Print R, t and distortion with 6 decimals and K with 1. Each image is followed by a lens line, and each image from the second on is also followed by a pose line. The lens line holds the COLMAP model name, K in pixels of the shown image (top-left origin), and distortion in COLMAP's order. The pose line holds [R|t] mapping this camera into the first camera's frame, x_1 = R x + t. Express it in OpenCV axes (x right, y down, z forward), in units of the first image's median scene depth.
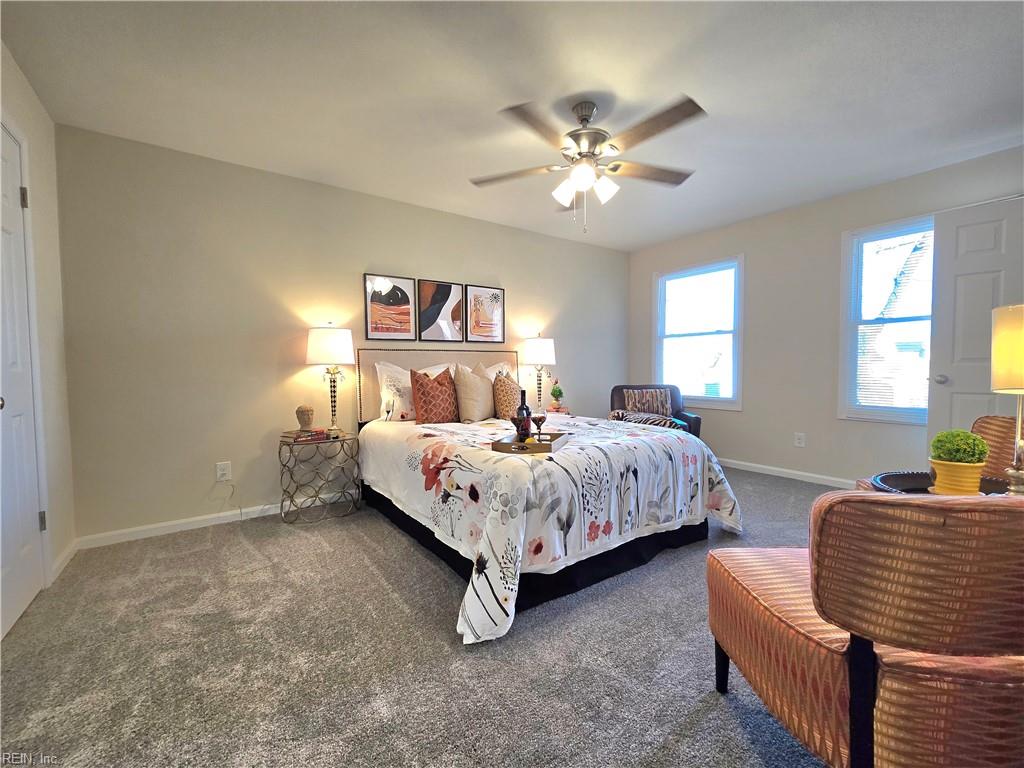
lens RADIAL K [[419.2, 0, 512.0], [0, 419.2, 384.0], [0, 0, 1]] dist [0.001139, 0.000172]
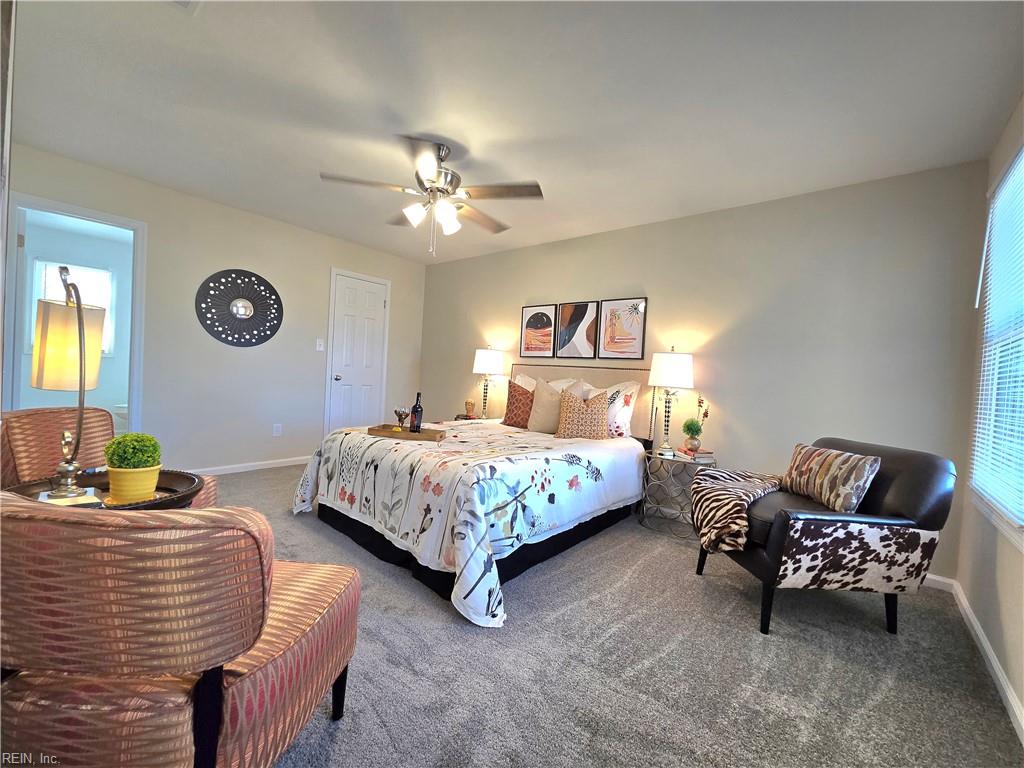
lens RADIAL K [[419.2, 0, 512.0], [0, 419.2, 384.0], [0, 0, 1]] dist [0.001139, 0.000172]
pose [[0.253964, 0.043545, -0.966233, 0.860806], [-0.108624, 0.993950, 0.016244, -0.039397], [0.961095, 0.100831, 0.257157, 0.616258]]
